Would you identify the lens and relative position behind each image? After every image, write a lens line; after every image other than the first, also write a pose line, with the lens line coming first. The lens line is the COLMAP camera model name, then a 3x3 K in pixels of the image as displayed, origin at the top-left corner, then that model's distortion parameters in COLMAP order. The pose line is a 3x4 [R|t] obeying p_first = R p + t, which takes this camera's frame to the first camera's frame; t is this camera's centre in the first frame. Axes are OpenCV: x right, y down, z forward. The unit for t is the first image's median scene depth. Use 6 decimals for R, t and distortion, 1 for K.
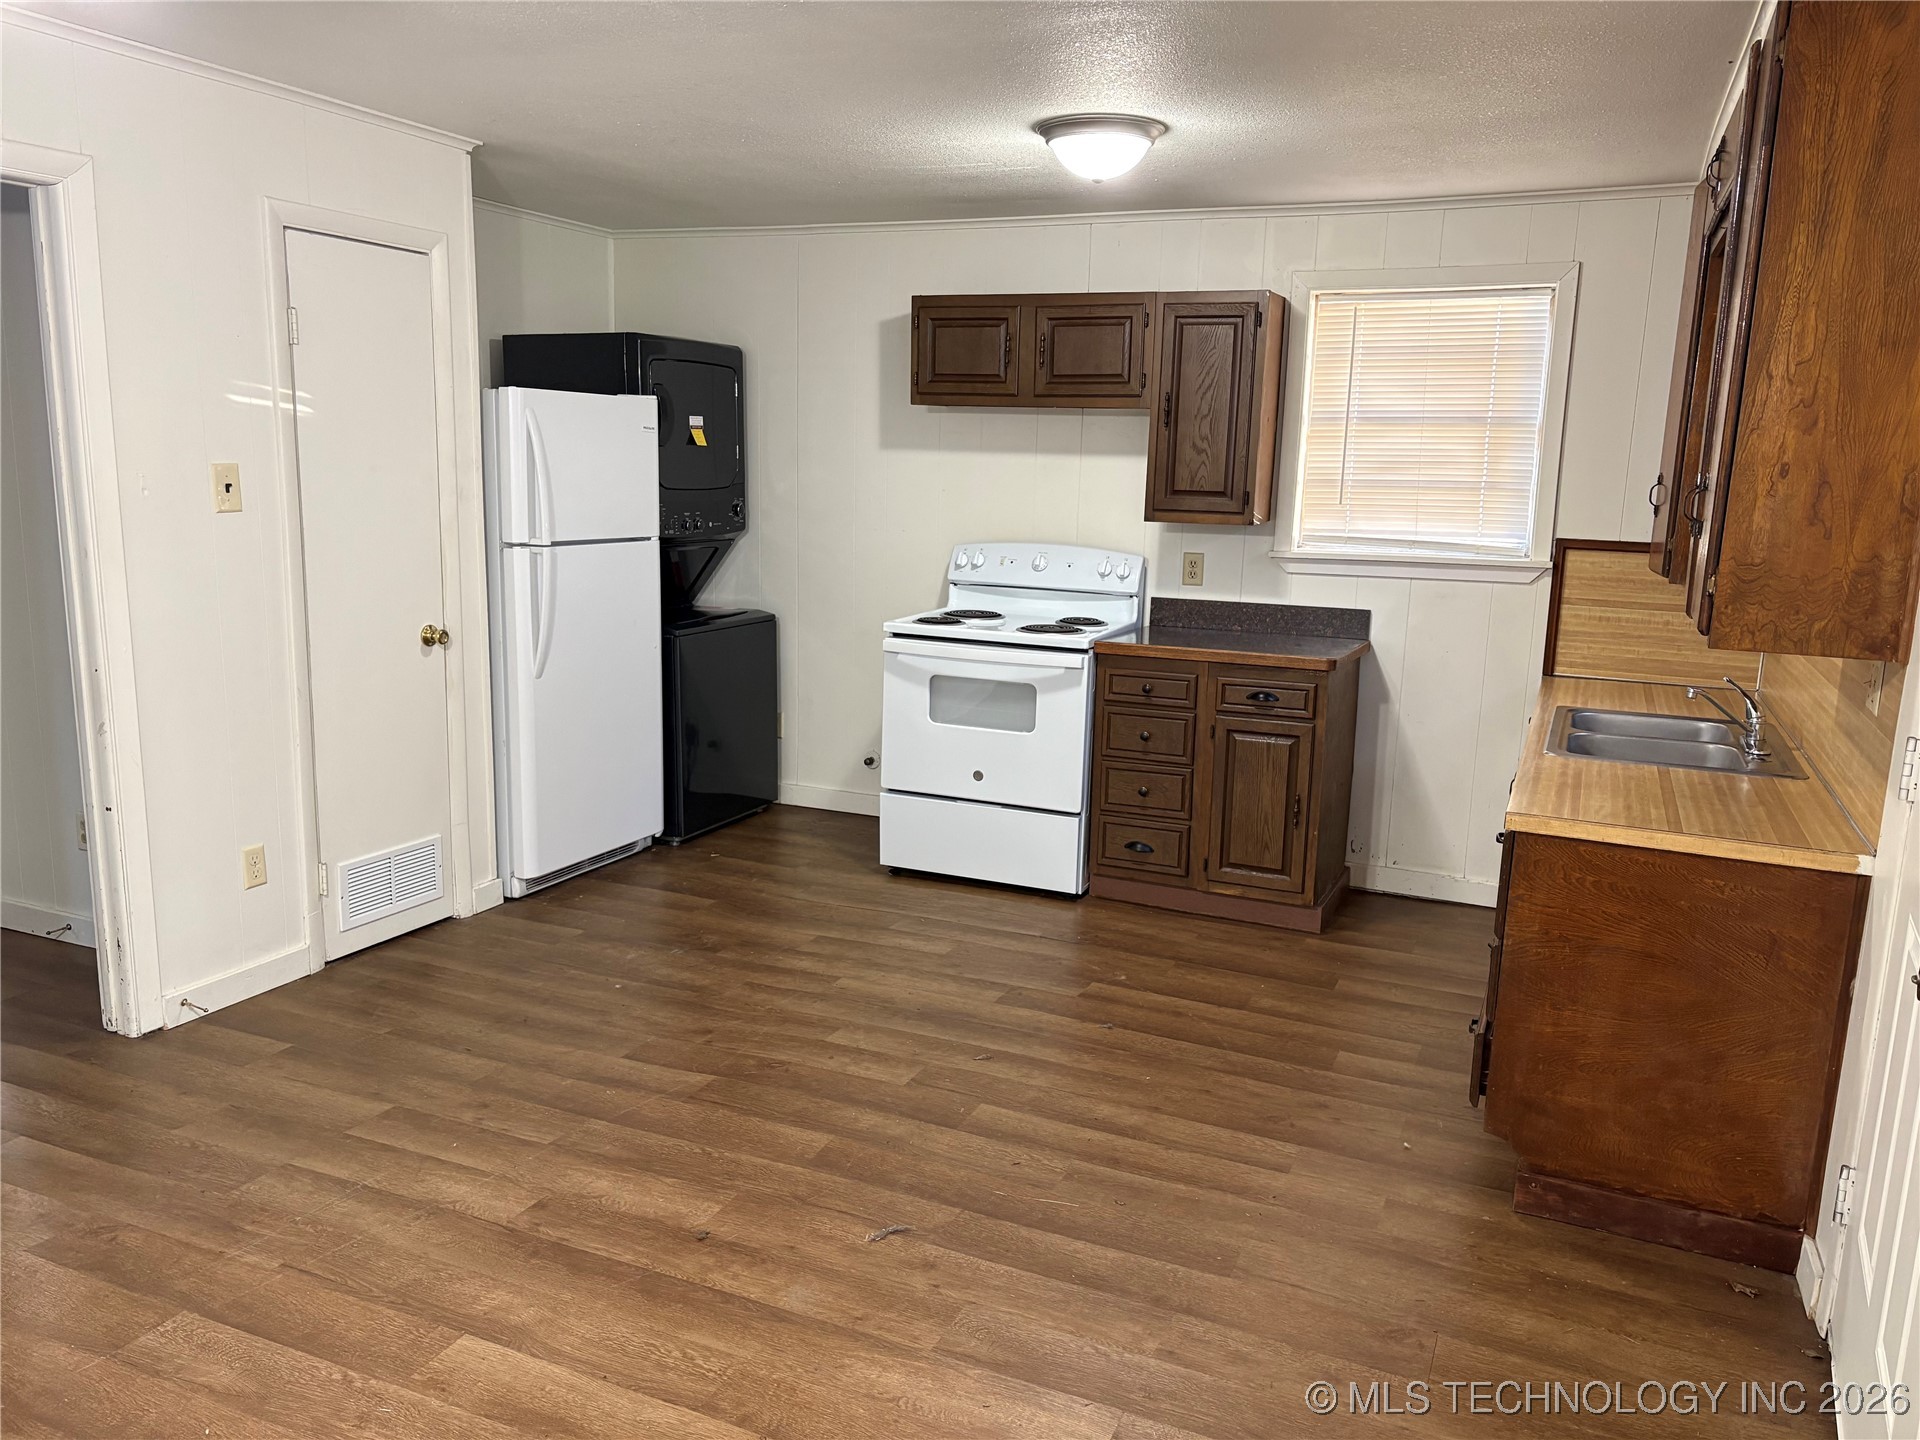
lens RADIAL K [[1447.9, 0, 966.9], [0, 1447.9, 725.4], [0, 0, 1]] dist [0.055267, -0.057046]
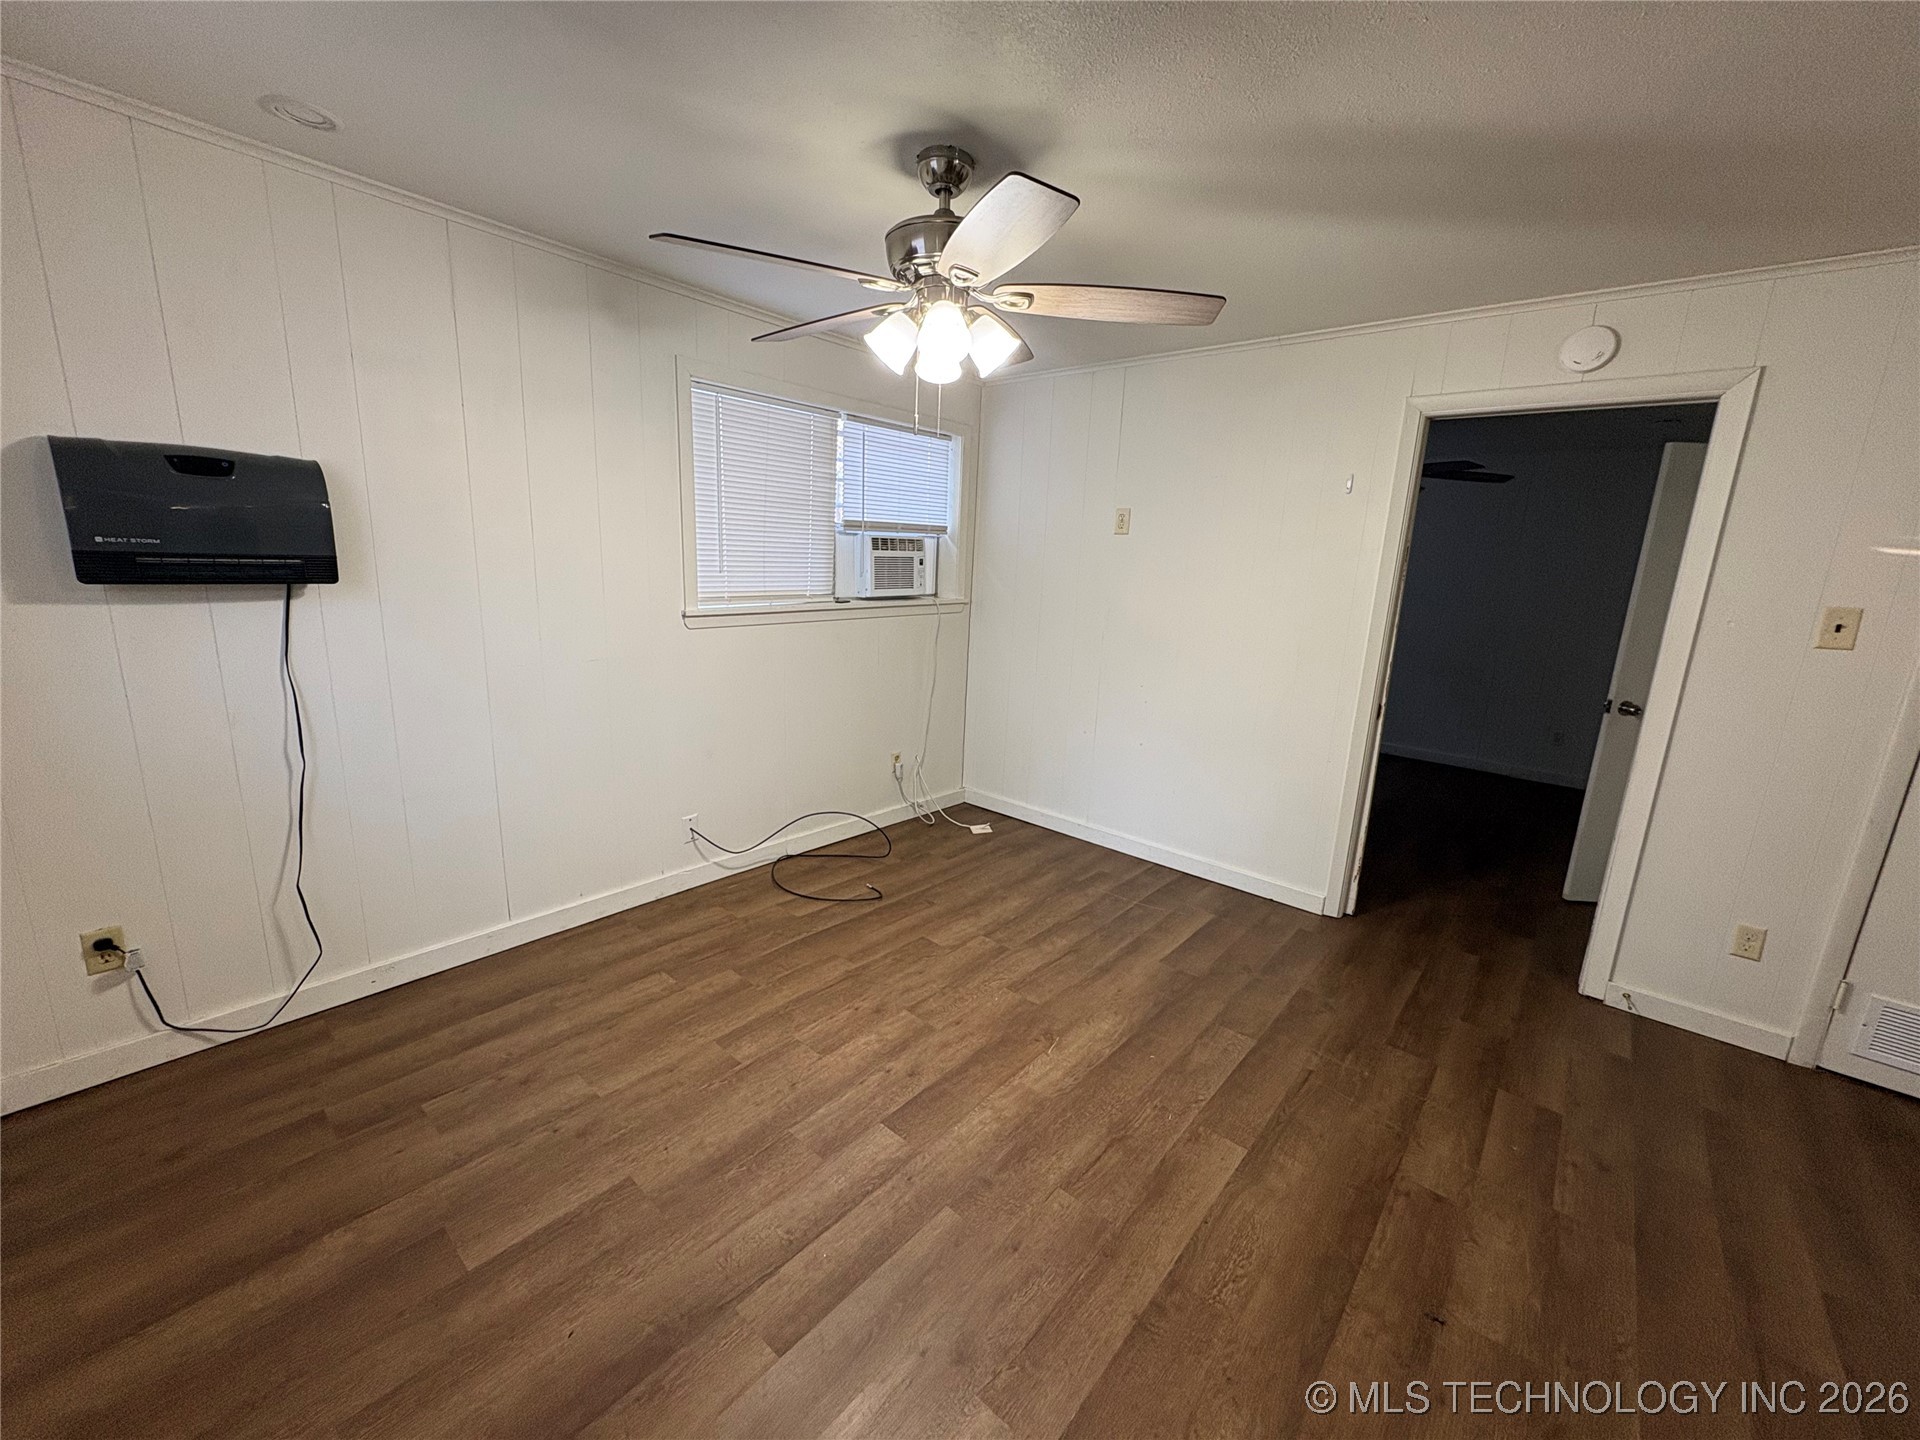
lens RADIAL K [[760.2, 0, 958.3], [0, 760.2, 723.9], [0, 0, 1]] dist [-0.001413, 0.000040]
pose [[-0.290693, 0.169636, -0.941659, 0.290171], [-0.227951, 0.943543, 0.240344, -0.083554], [0.929266, 0.284519, -0.235613, 0.562601]]
